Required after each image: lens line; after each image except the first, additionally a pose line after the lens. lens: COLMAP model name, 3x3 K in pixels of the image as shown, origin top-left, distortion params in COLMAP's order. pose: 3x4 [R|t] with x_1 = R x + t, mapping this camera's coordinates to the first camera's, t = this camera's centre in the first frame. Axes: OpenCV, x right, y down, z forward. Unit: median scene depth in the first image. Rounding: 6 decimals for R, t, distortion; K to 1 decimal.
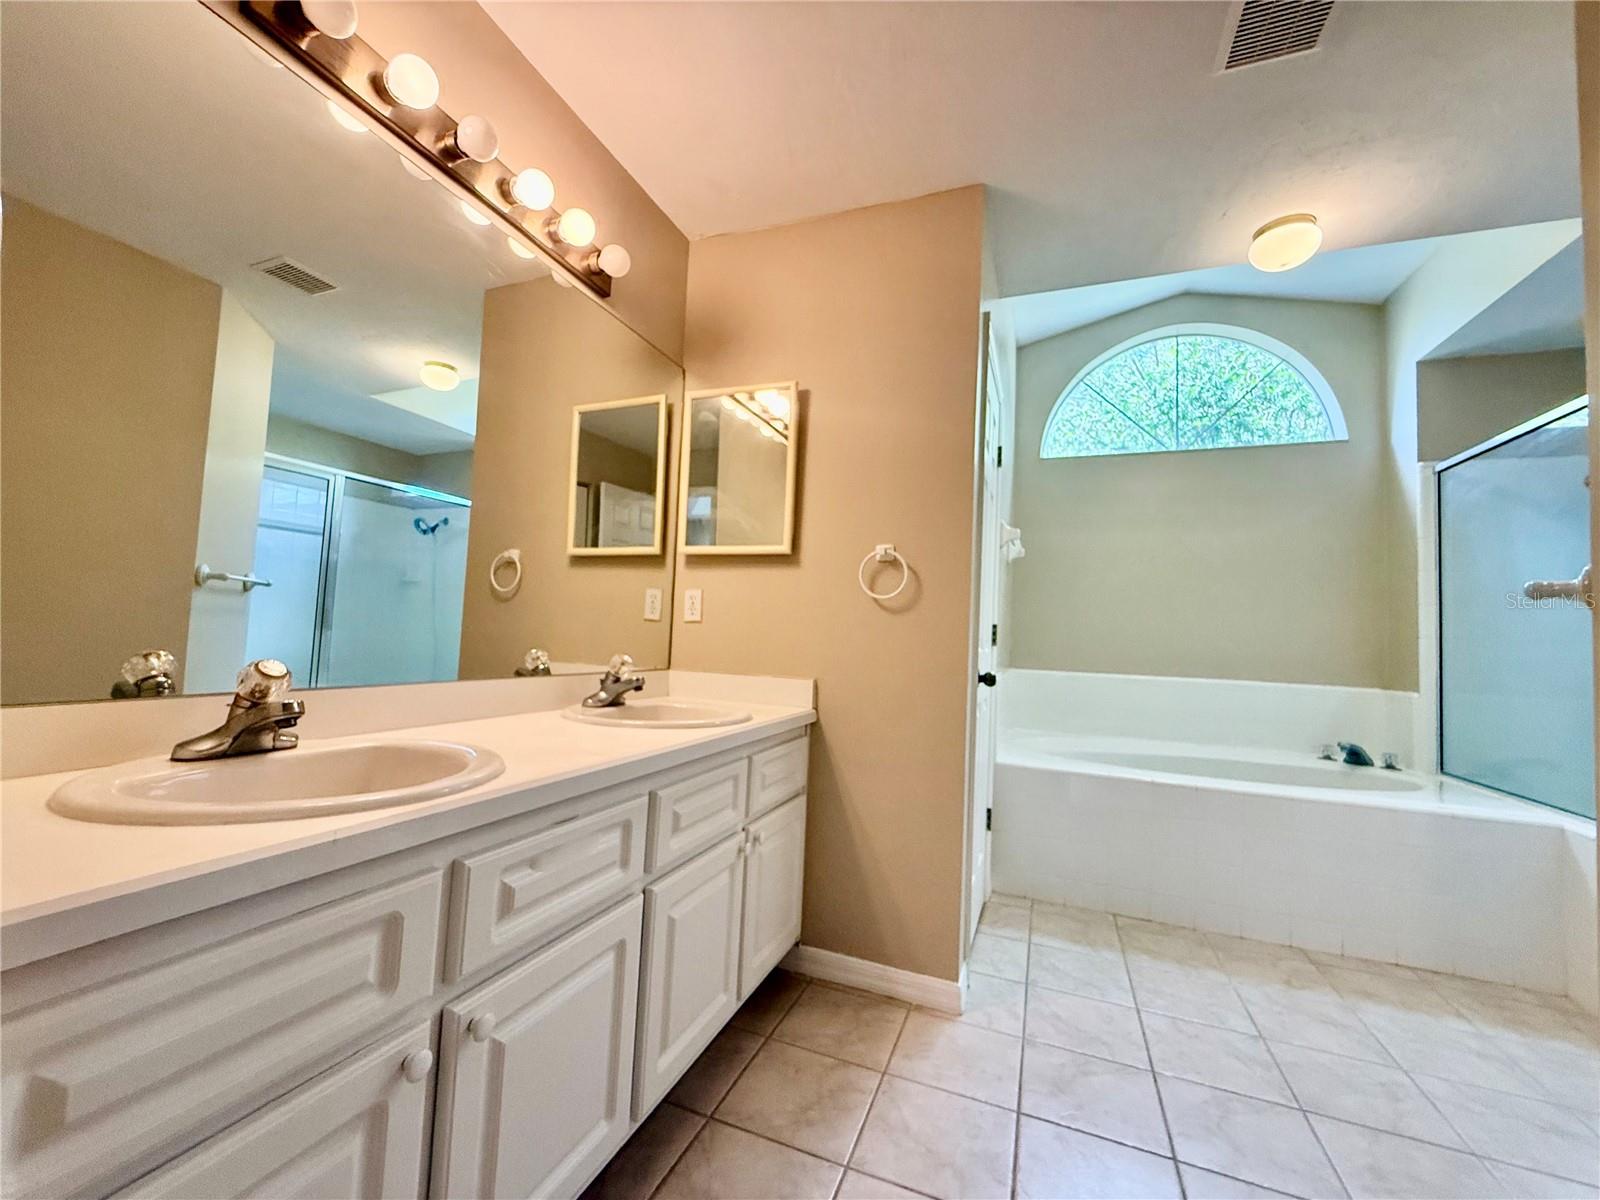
lens RADIAL K [[640.6, 0, 796.3], [0, 640.6, 603.0], [0, 0, 1]] dist [0.003734, 0.000279]
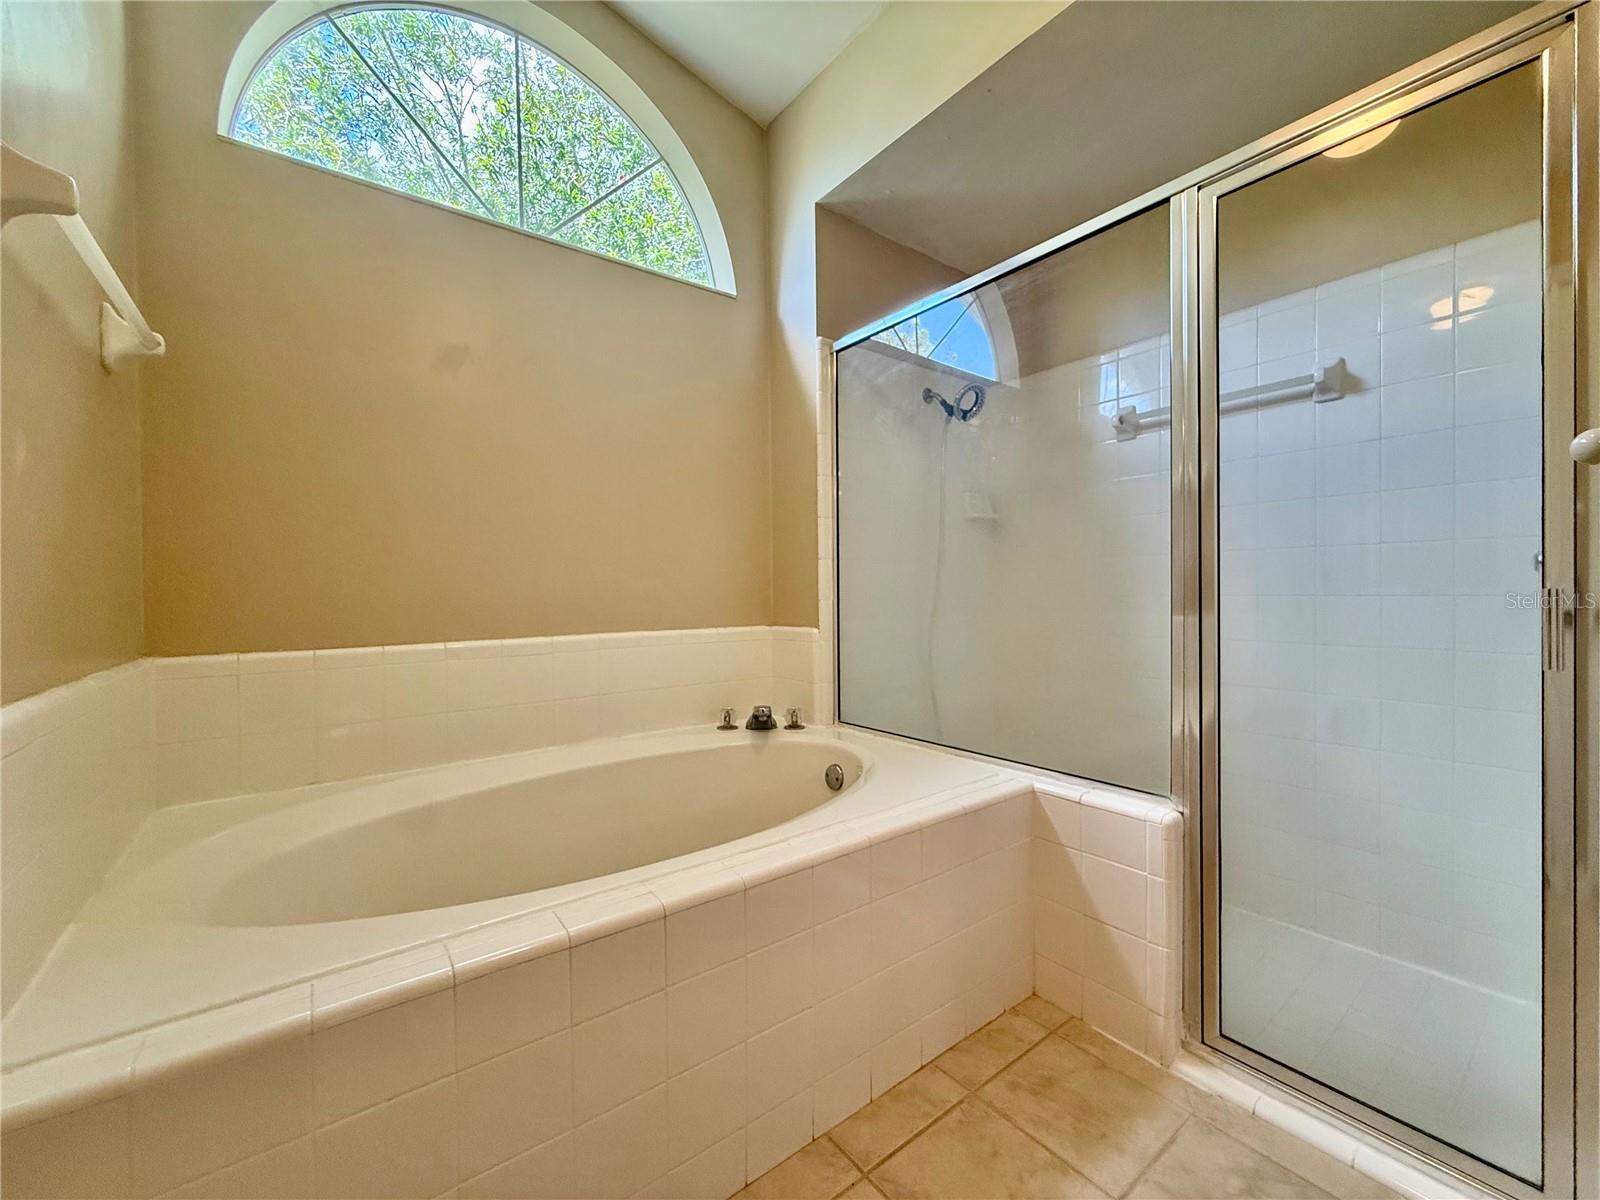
lens RADIAL K [[640.6, 0, 795.0], [0, 640.6, 597.6], [0, 0, 1]] dist [0.003734, 0.000279]
pose [[0.509646, -0.053959, 0.858691, 0.266477], [-0.018963, 0.997085, 0.073911, 0.043066], [-0.860175, -0.053952, 0.507137, 0.613507]]
